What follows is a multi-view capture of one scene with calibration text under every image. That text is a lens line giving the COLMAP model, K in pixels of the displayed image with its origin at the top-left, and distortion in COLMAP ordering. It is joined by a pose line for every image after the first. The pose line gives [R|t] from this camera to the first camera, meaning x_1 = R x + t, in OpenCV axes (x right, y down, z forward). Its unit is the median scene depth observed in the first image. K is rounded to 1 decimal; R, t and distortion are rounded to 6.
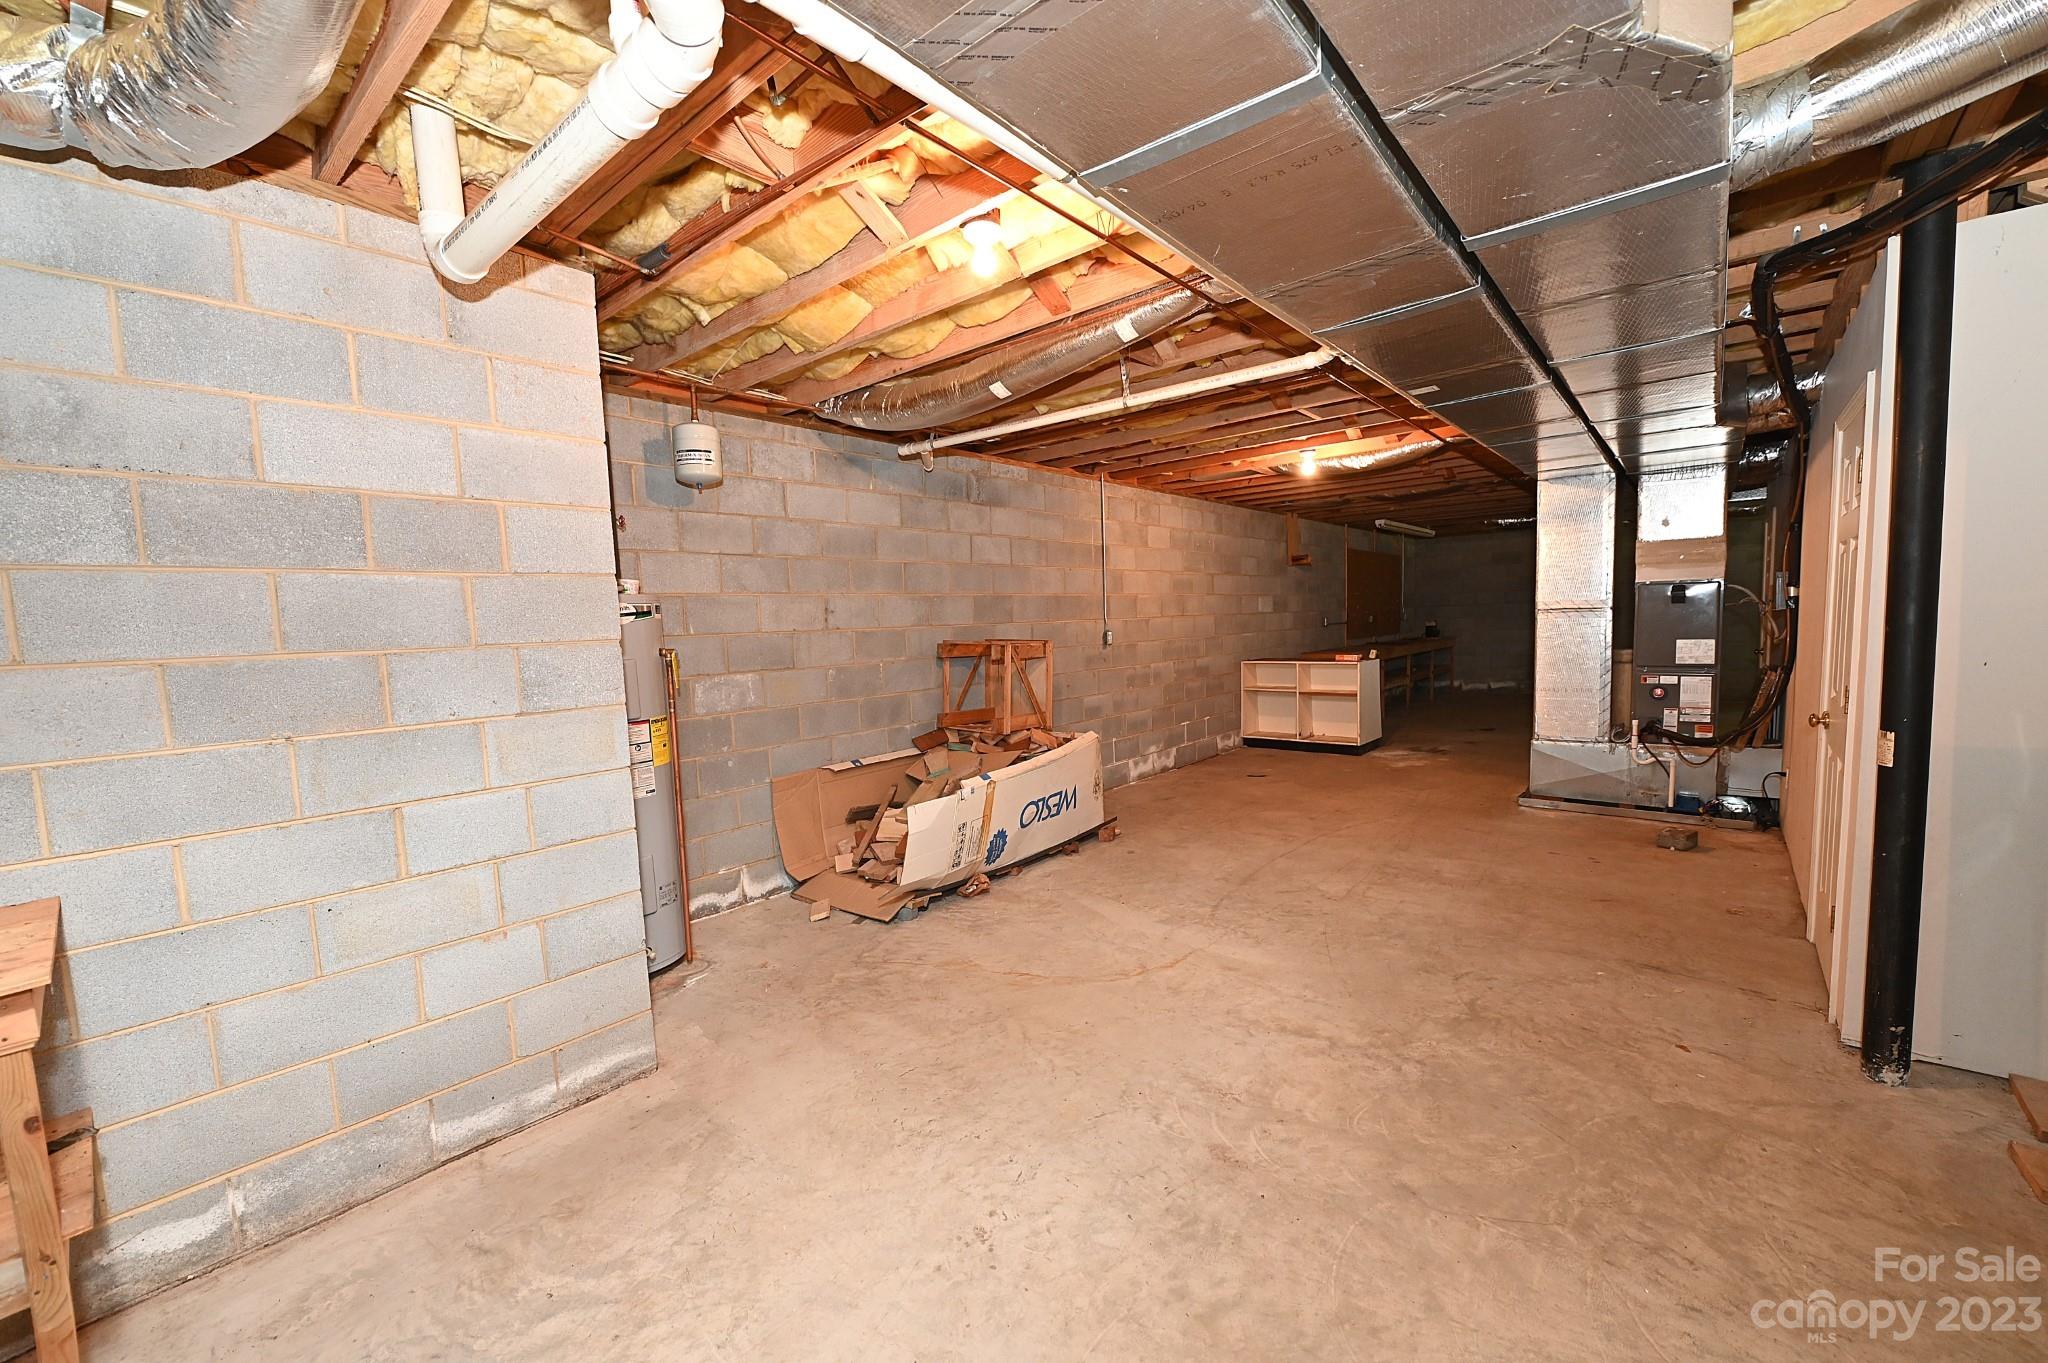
lens RADIAL K [[810.7, 0, 1021.2], [0, 810.7, 688.7], [0, 0, 1]] dist [-0.002971, -0.001157]
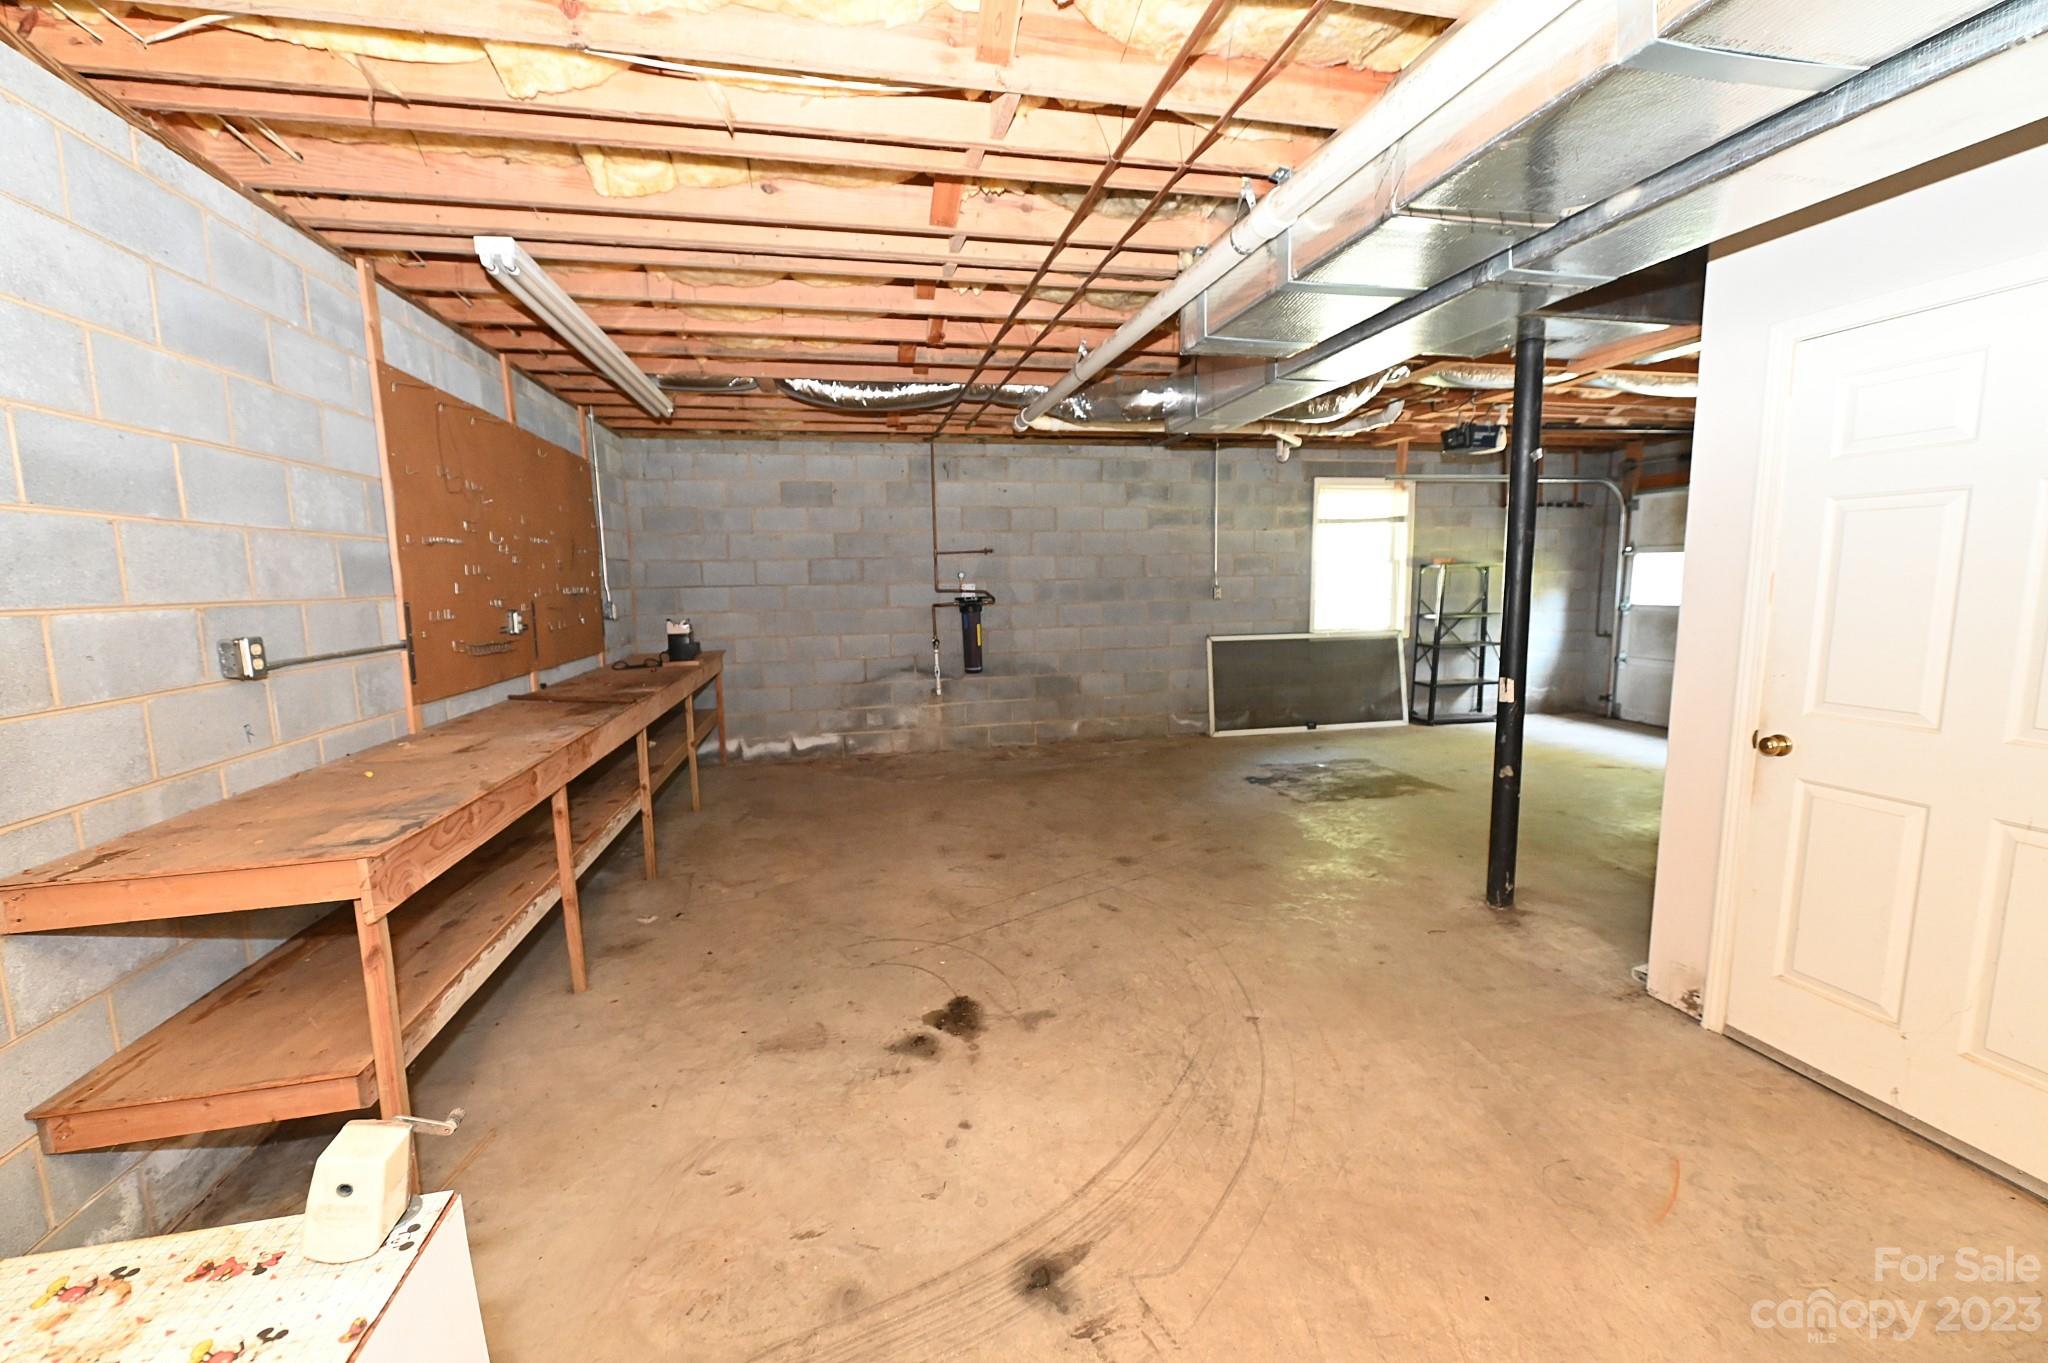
lens RADIAL K [[810.7, 0, 1026.6], [0, 810.7, 686.9], [0, 0, 1]] dist [-0.002971, -0.001157]
pose [[0.609429, -0.085621, 0.788204, 0.264412], [0.073208, 0.995982, 0.051588, -0.055564], [-0.789453, 0.026264, 0.613248, 0.562488]]
